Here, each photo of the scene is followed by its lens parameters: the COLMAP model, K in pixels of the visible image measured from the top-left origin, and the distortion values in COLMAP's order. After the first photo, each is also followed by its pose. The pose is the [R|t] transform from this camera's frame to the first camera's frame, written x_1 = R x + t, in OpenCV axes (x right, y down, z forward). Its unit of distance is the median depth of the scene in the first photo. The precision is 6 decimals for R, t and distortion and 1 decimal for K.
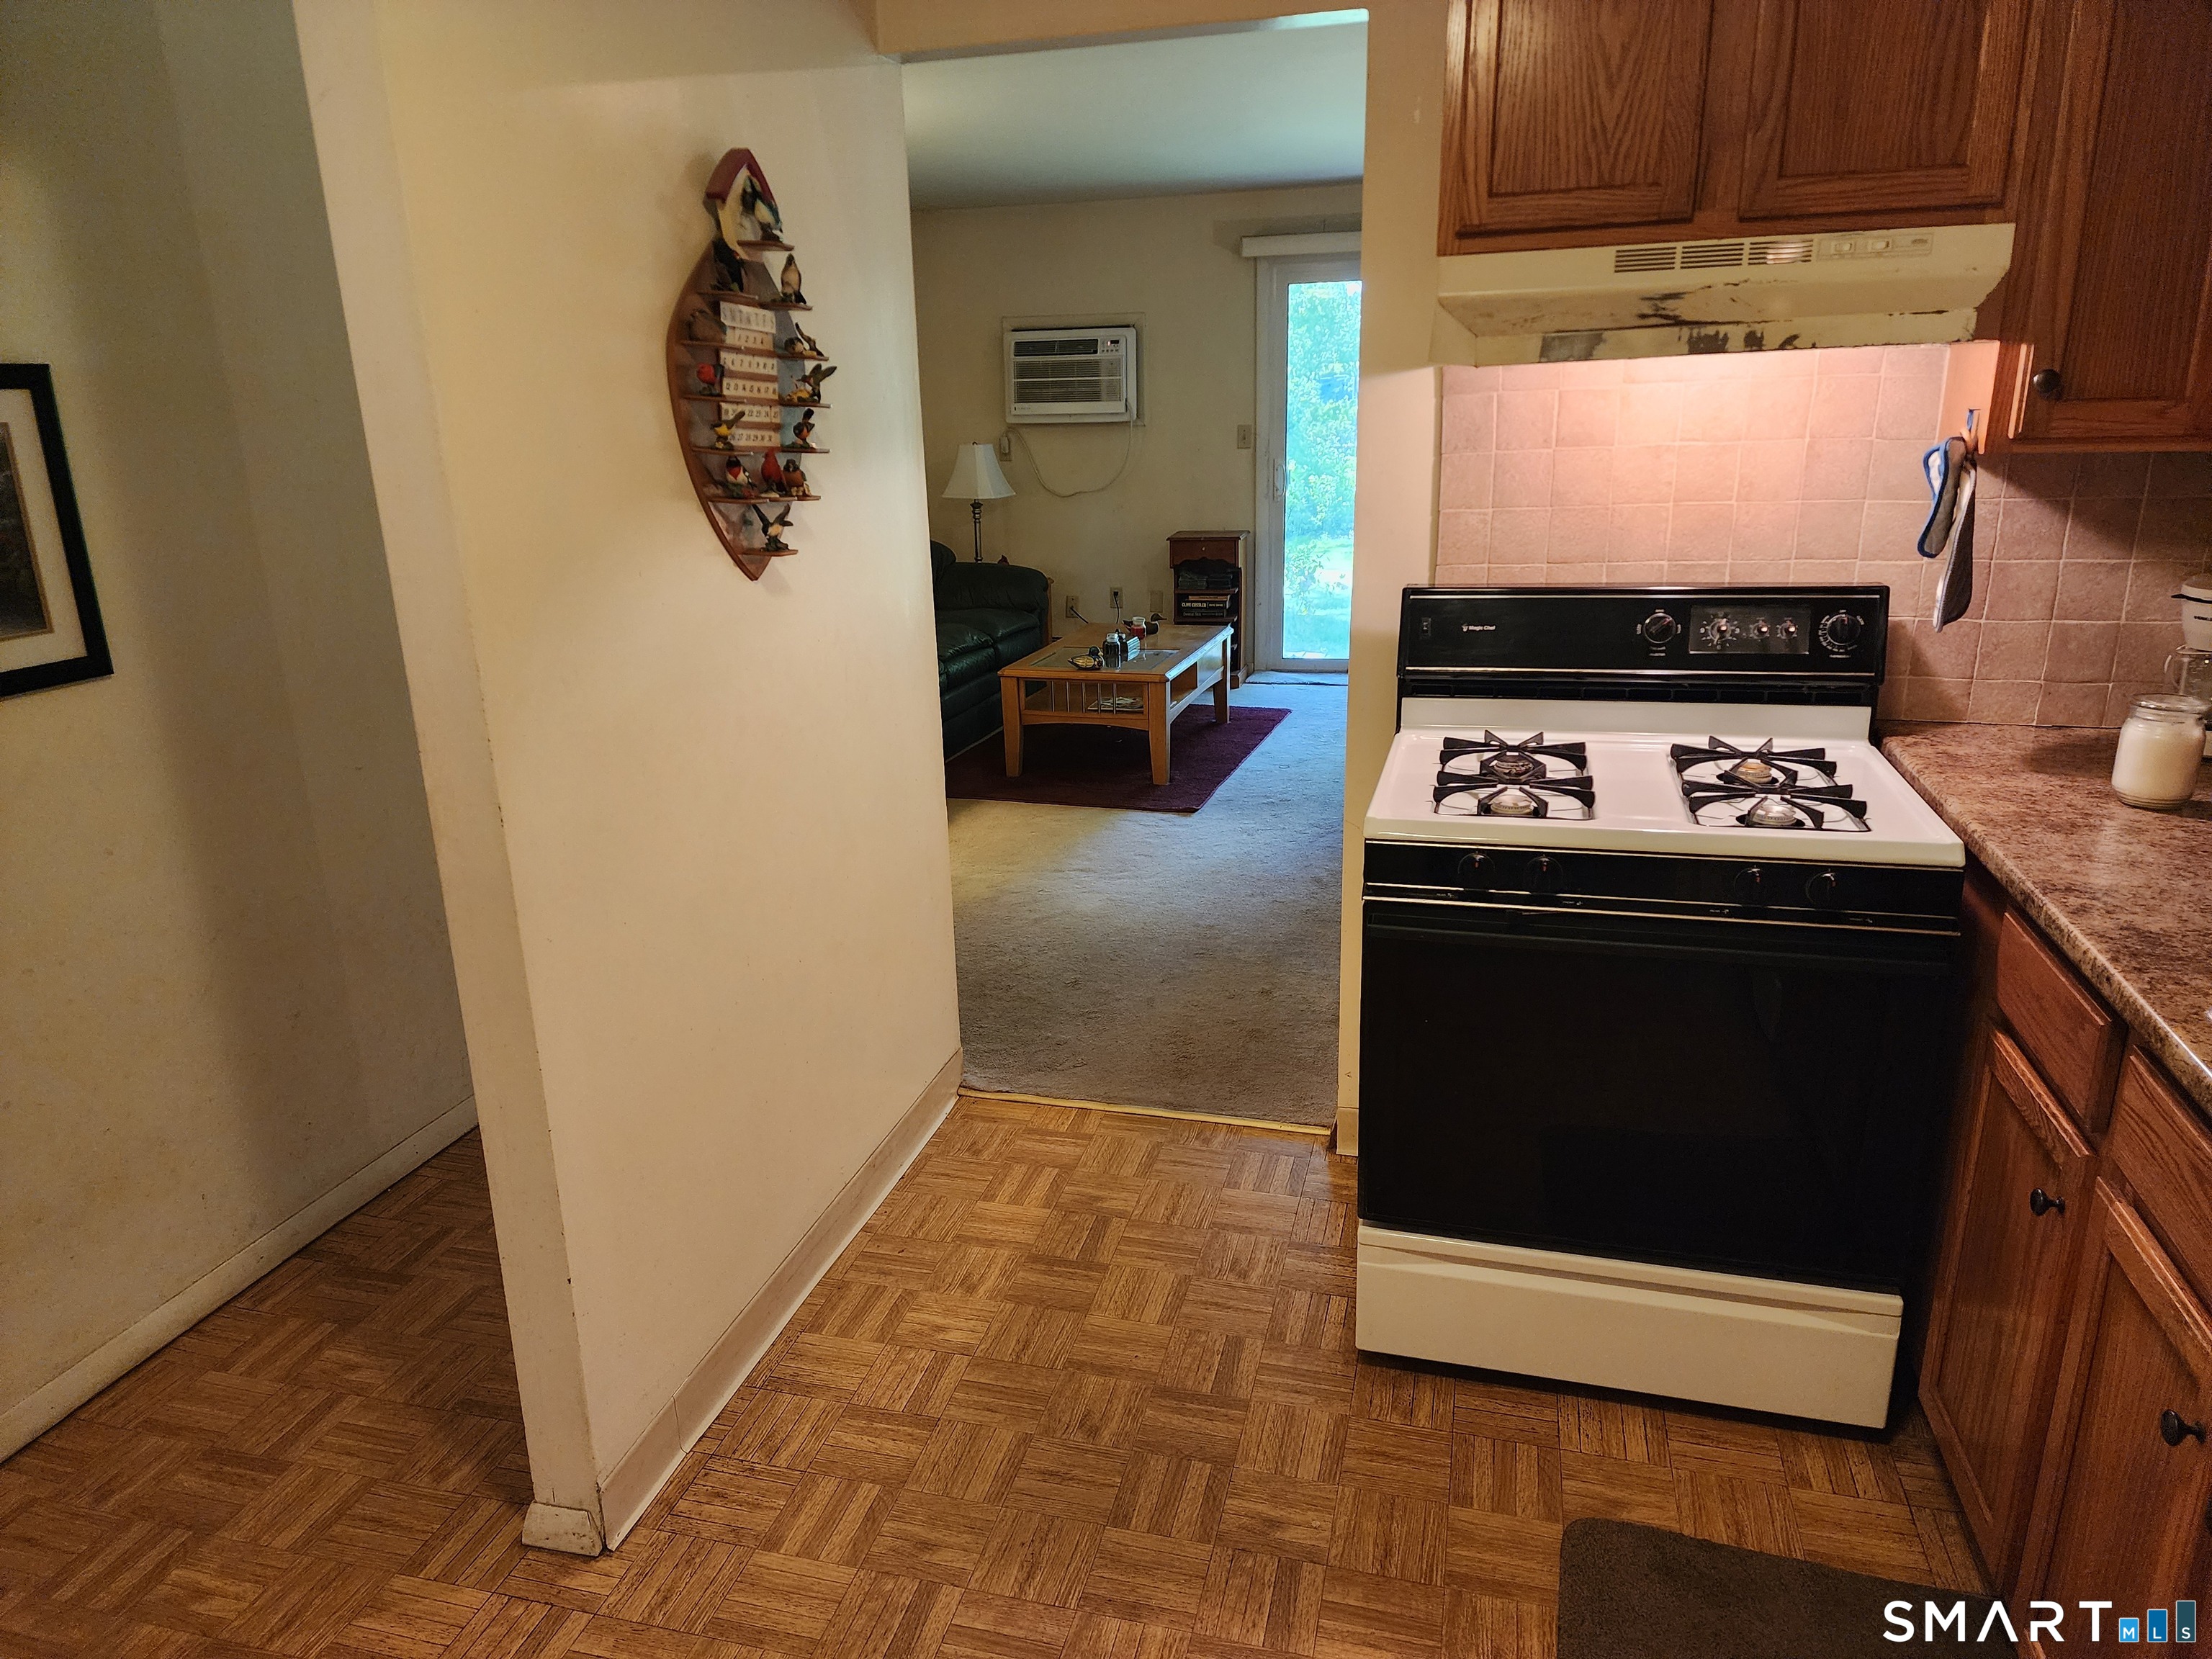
lens RADIAL K [[1513.4, 0, 1087.4], [0, 1513.4, 830.5], [0, 0, 1]] dist [0.080185, -0.004873]
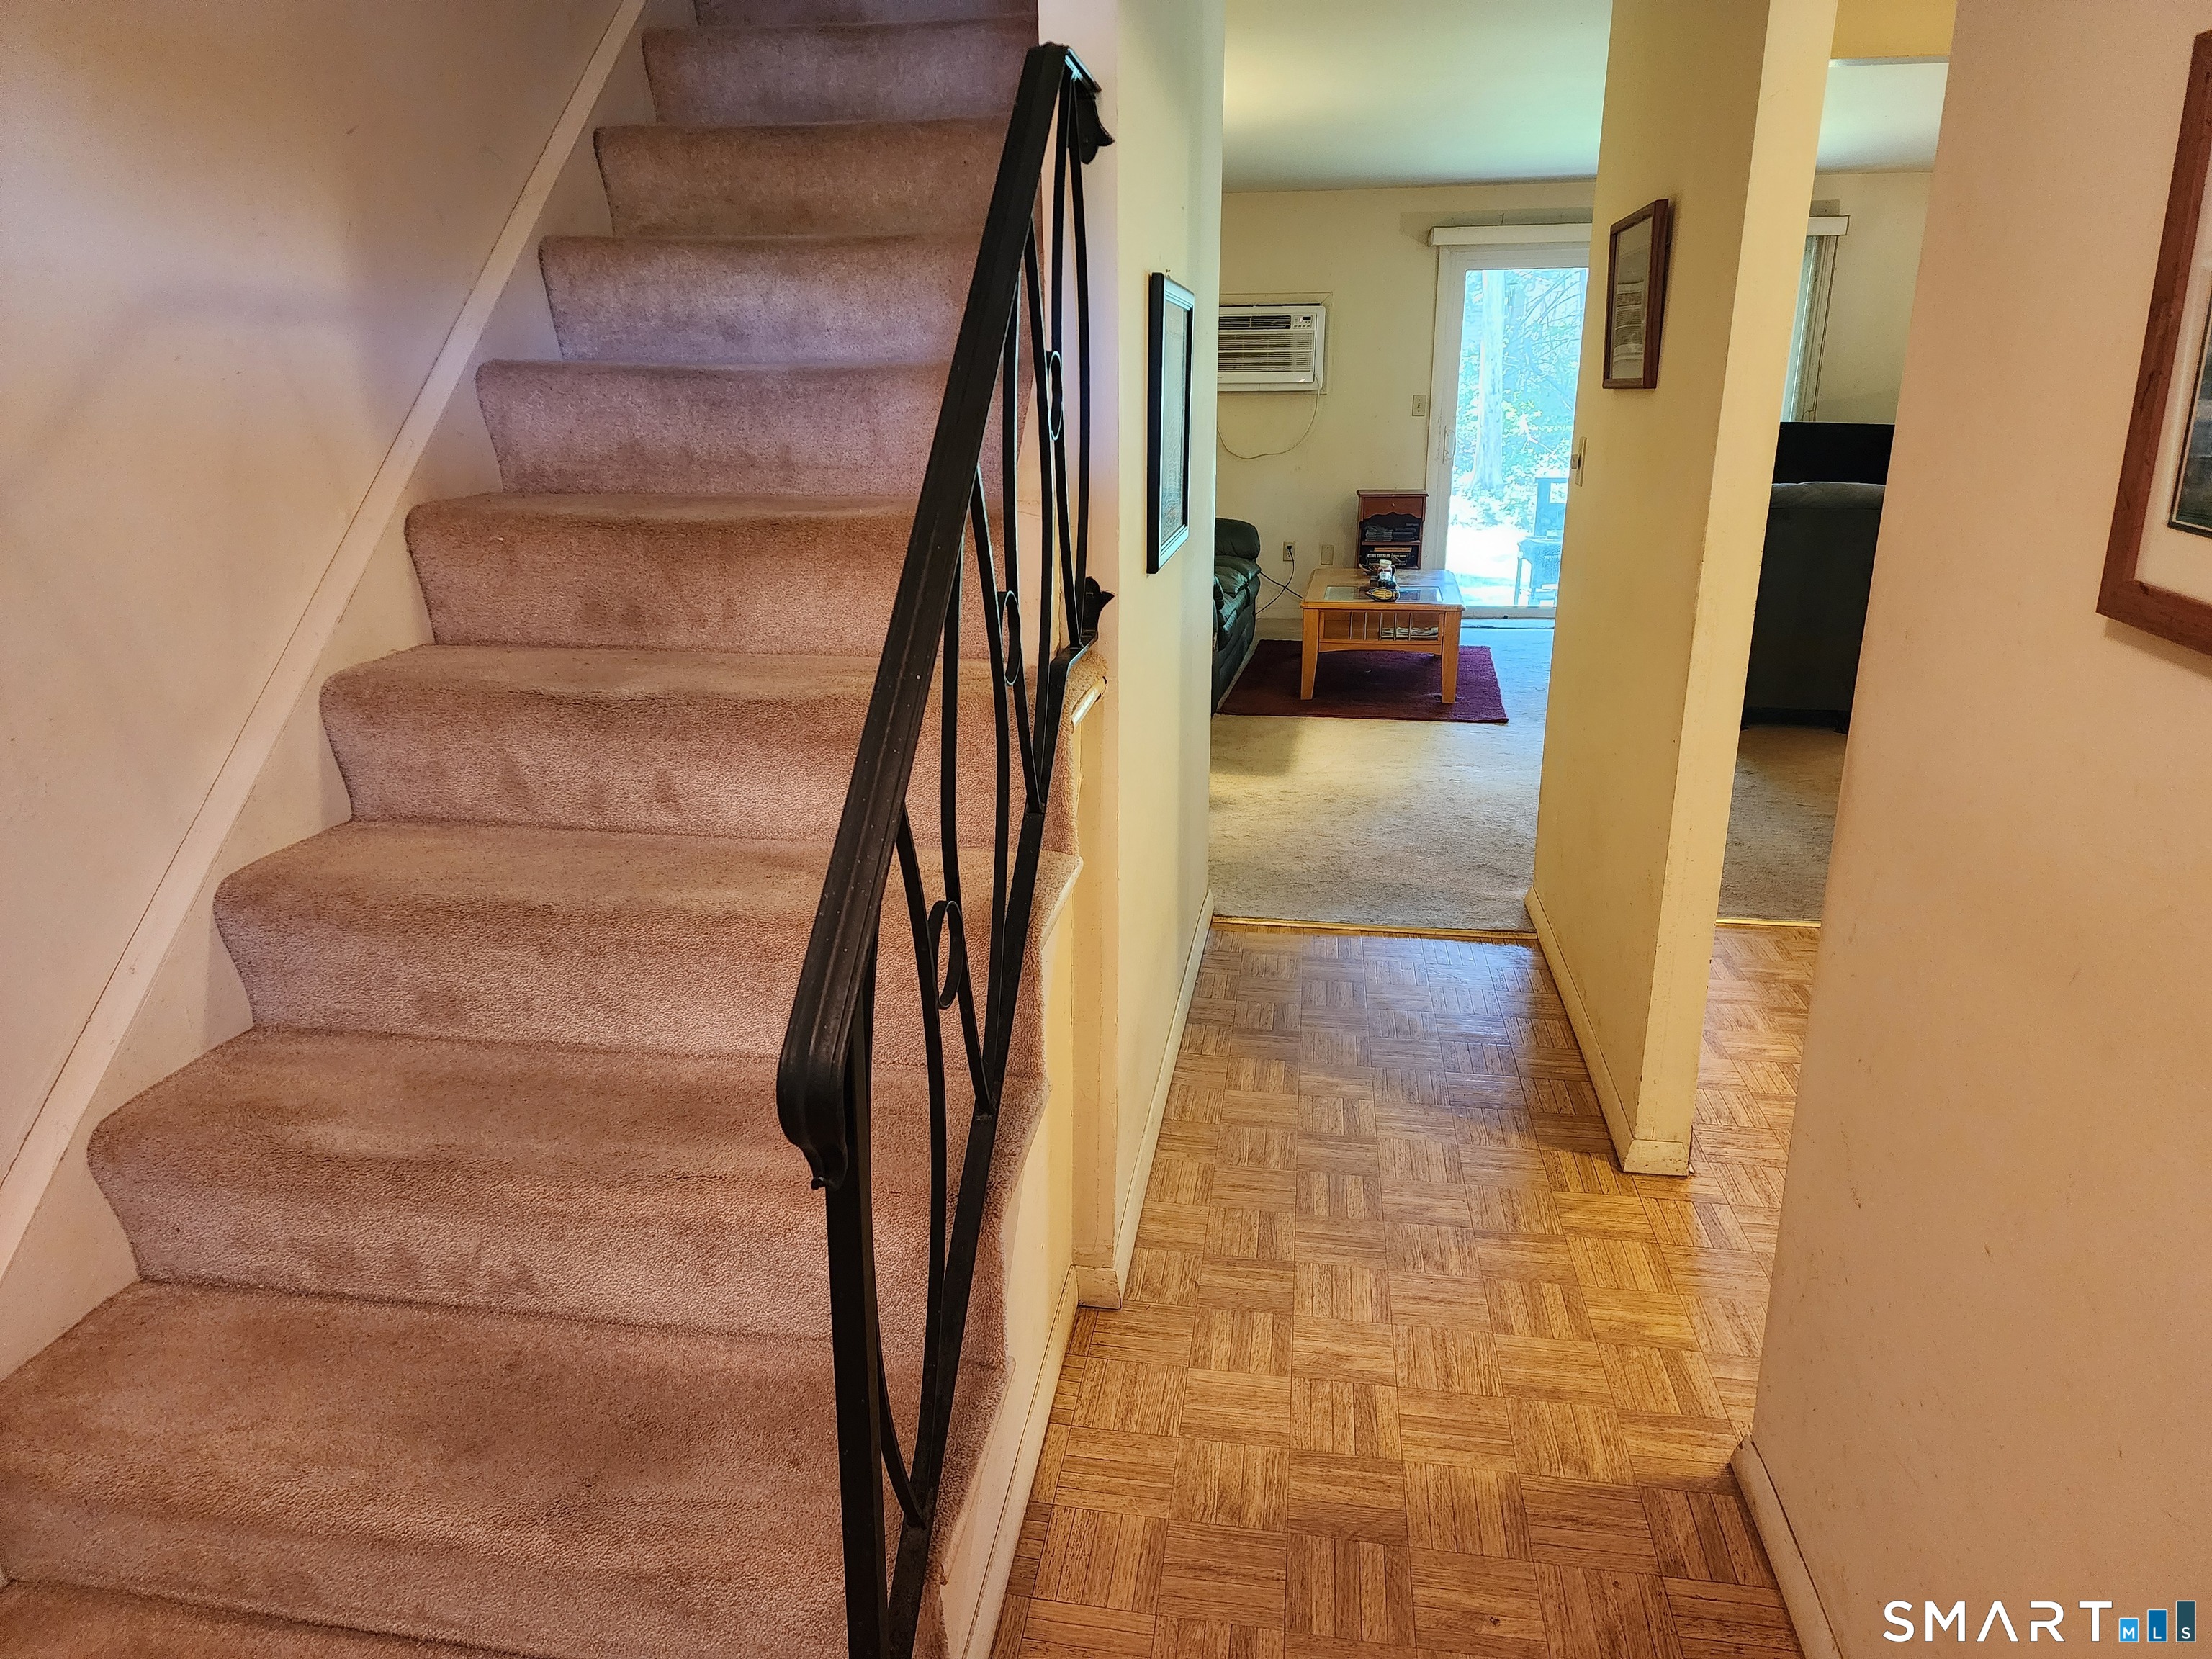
lens RADIAL K [[1507.8, 0, 1112.3], [0, 1507.8, 786.1], [0, 0, 1]] dist [0.076552, -0.004192]
pose [[0.993061, -0.012154, 0.116970, -0.254339], [0.014722, 0.999669, -0.021120, 0.039824], [-0.116674, 0.022695, 0.992911, -0.070433]]
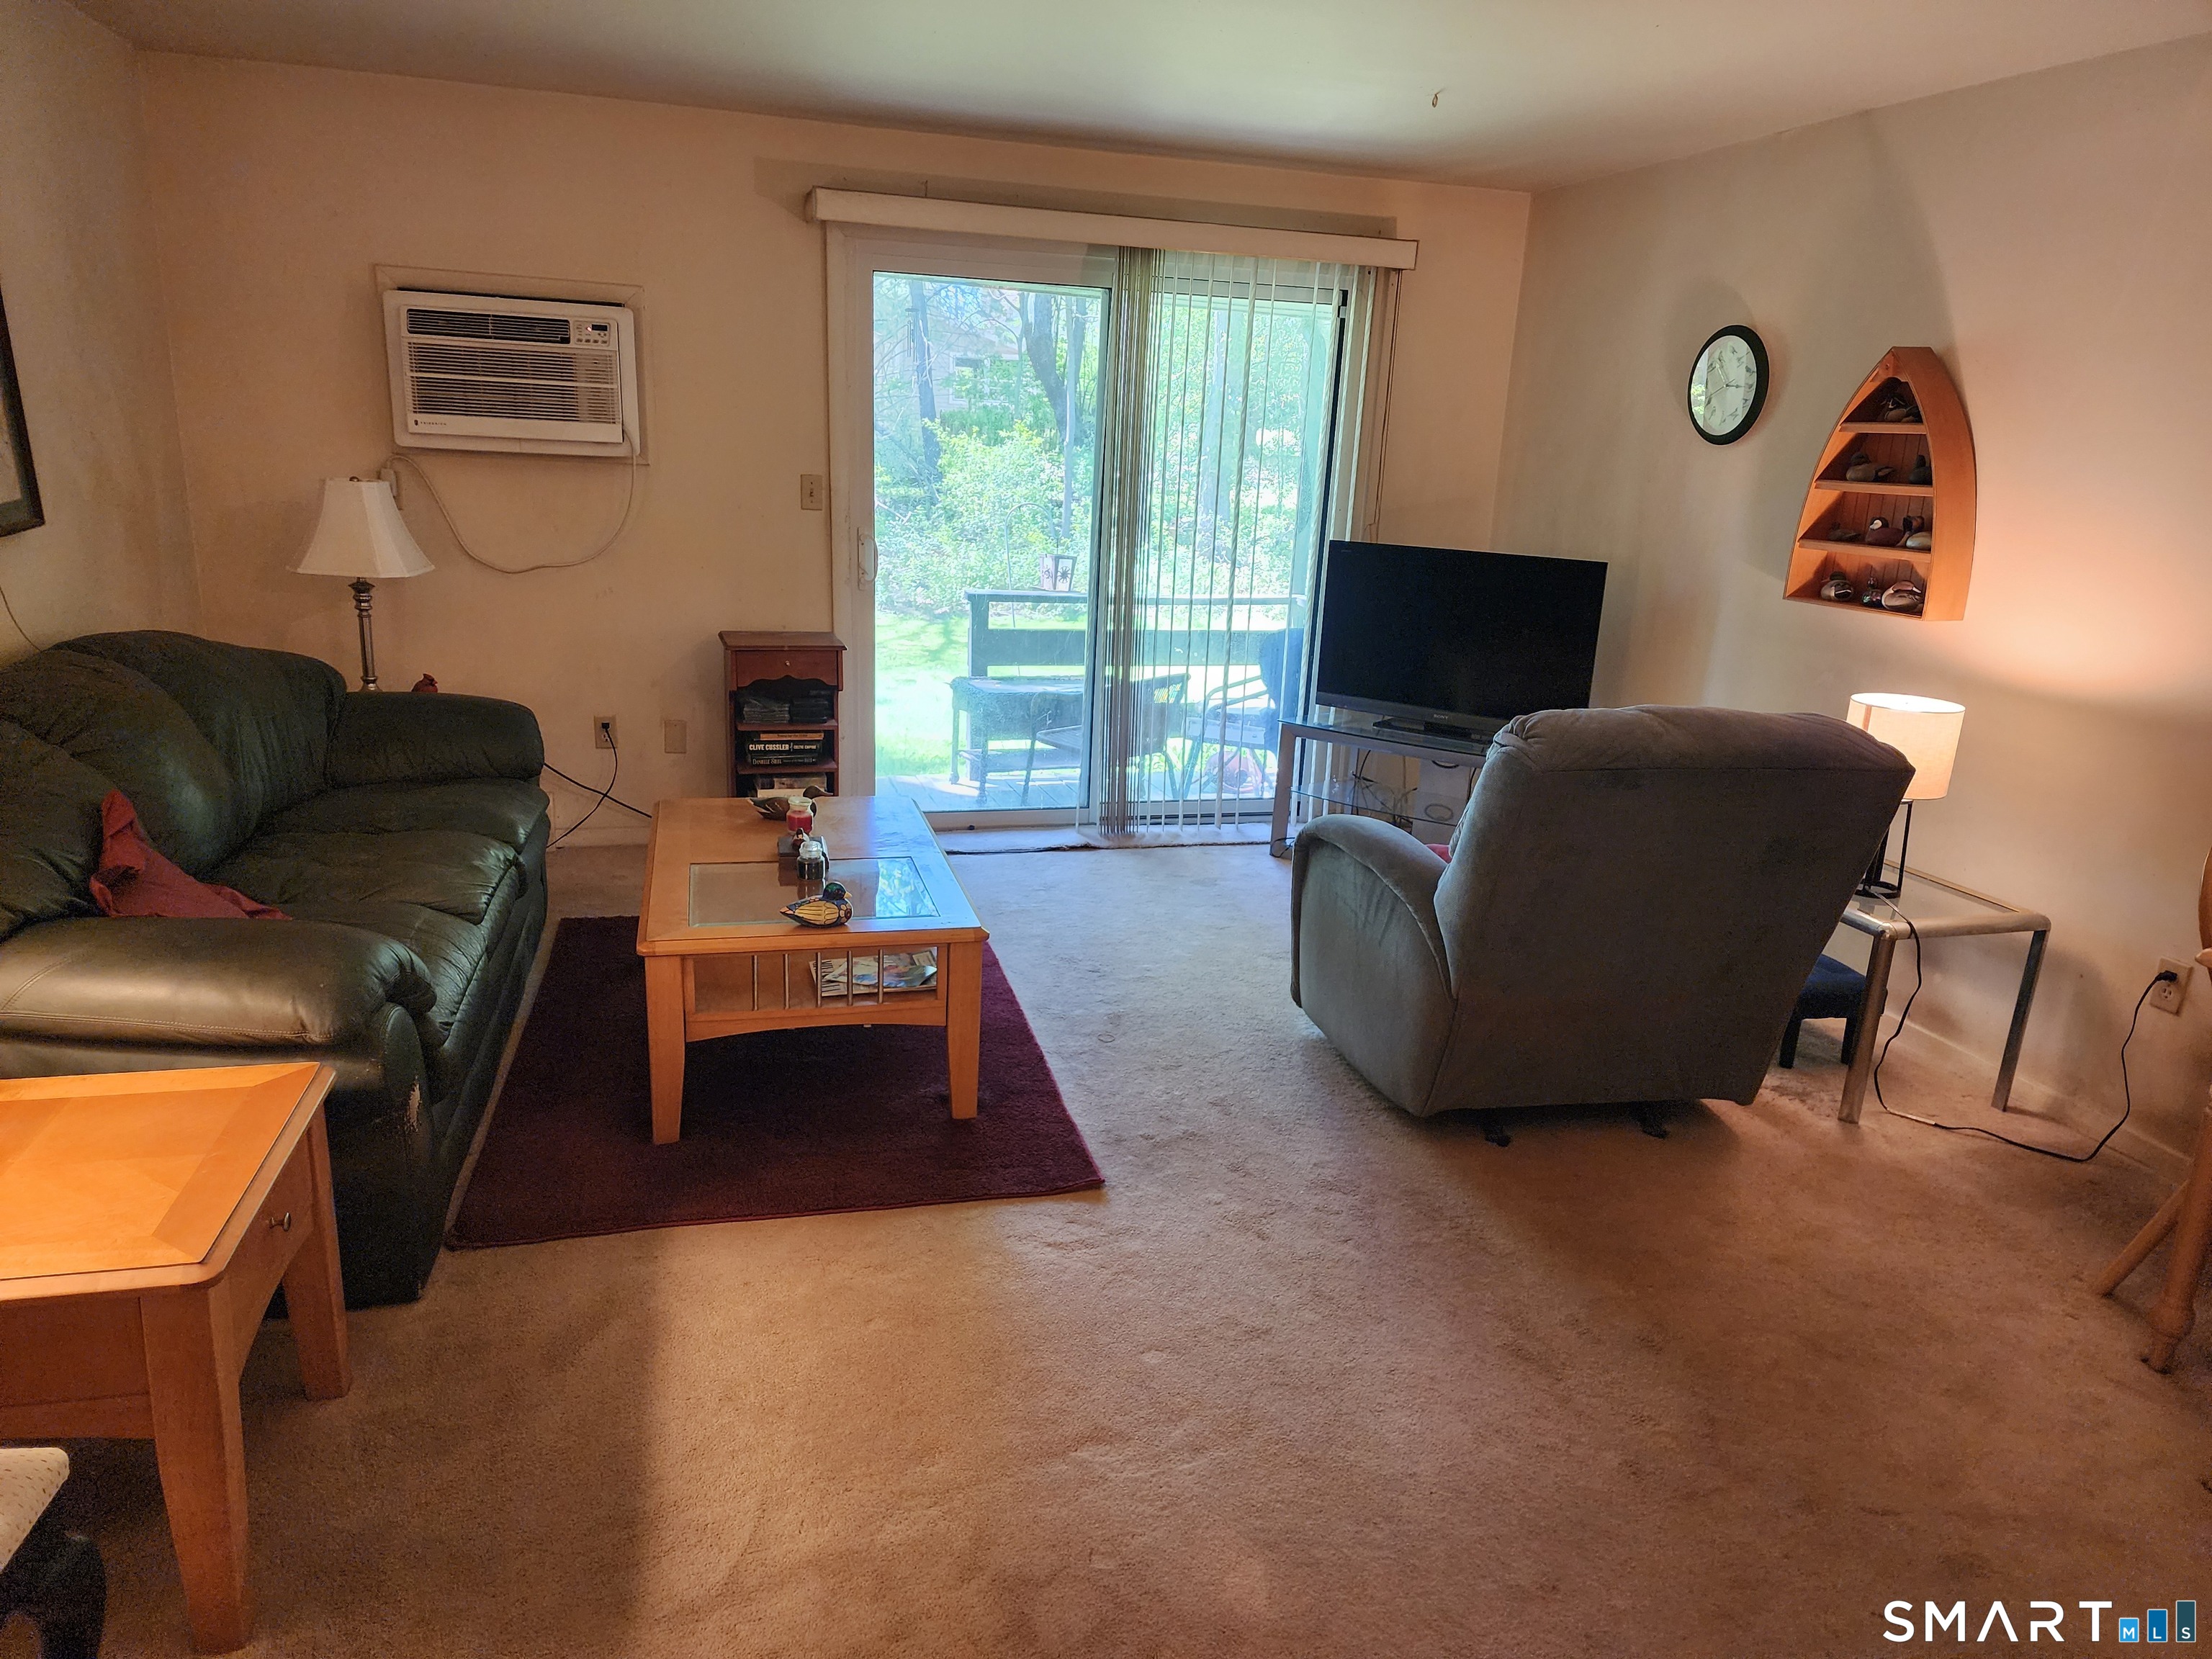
lens RADIAL K [[1513.4, 0, 1119.3], [0, 1513.4, 848.4], [0, 0, 1]] dist [0.080185, -0.004873]
pose [[0.852263, -0.082888, 0.516505, -0.140912], [0.091167, 0.995792, 0.009372, -0.097924], [-0.515109, 0.039101, 0.856233, 0.368387]]
